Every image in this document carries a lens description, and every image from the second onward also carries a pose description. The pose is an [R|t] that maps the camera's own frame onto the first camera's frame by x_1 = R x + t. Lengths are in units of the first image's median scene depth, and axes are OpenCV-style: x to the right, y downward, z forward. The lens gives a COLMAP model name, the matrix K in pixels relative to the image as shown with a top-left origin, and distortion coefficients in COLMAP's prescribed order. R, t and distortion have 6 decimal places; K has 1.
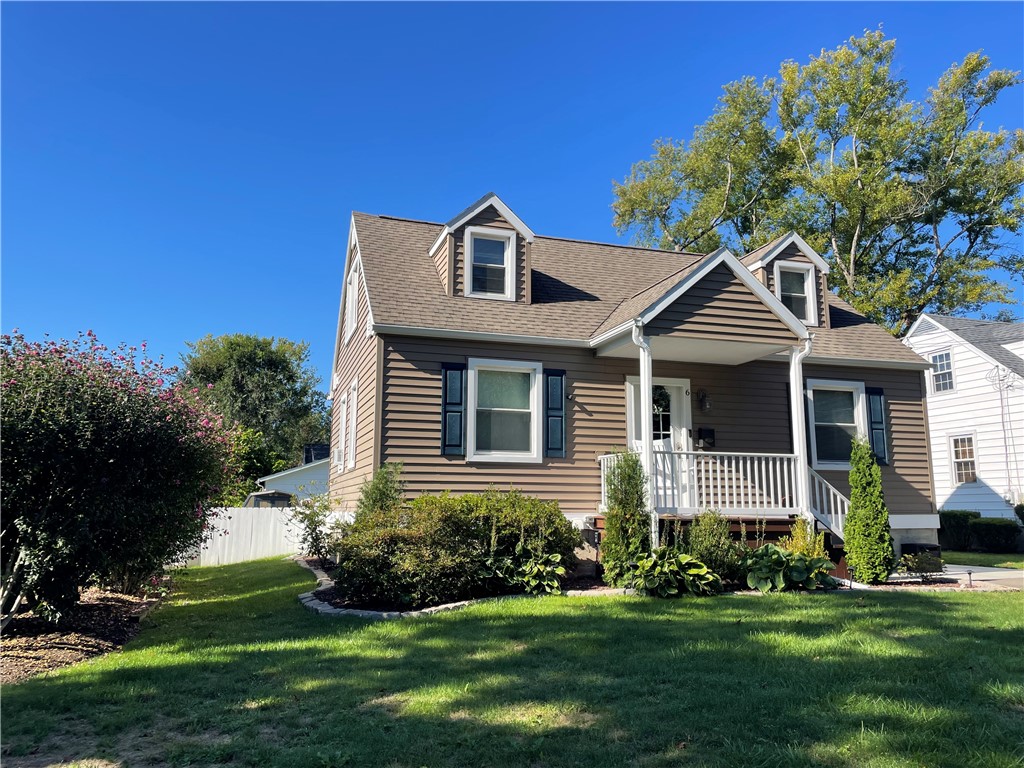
lens RADIAL K [[773.9, 0, 527.6], [0, 773.9, 381.0], [0, 0, 1]] dist [0.114124, -0.144386]
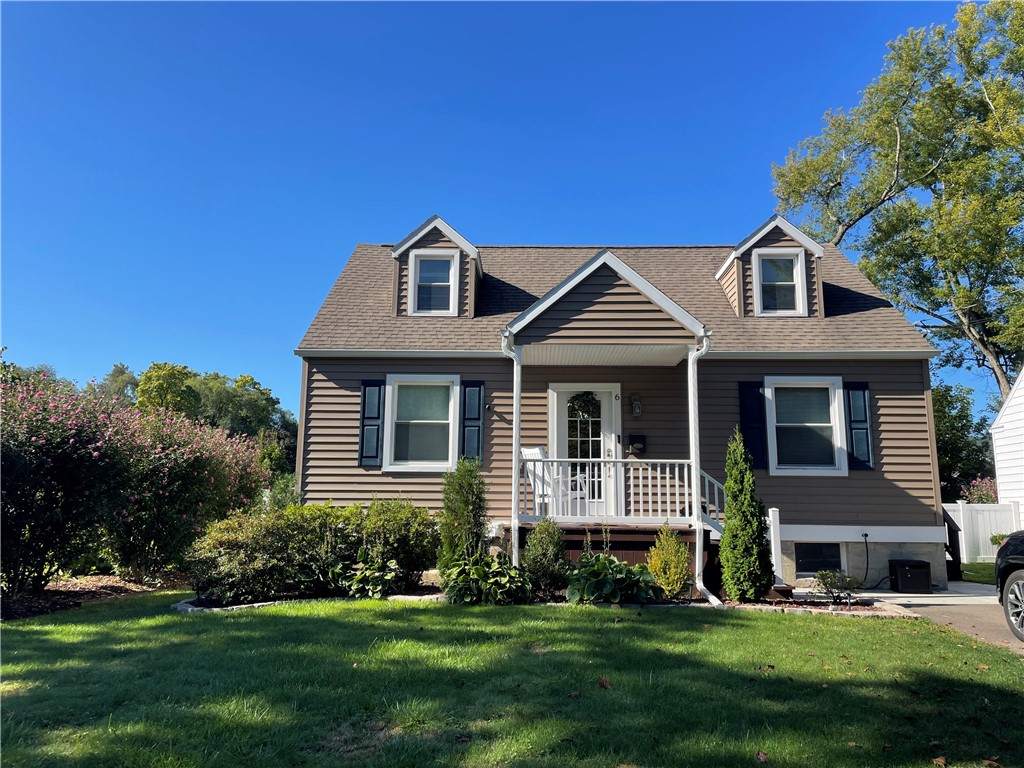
lens RADIAL K [[773.9, 0, 527.6], [0, 773.9, 381.0], [0, 0, 1]] dist [0.114124, -0.144386]
pose [[0.942244, -0.047478, -0.331545, 0.456902], [0.046123, 0.998864, -0.011958, 0.000940], [0.331736, -0.004024, 0.943364, 0.051596]]
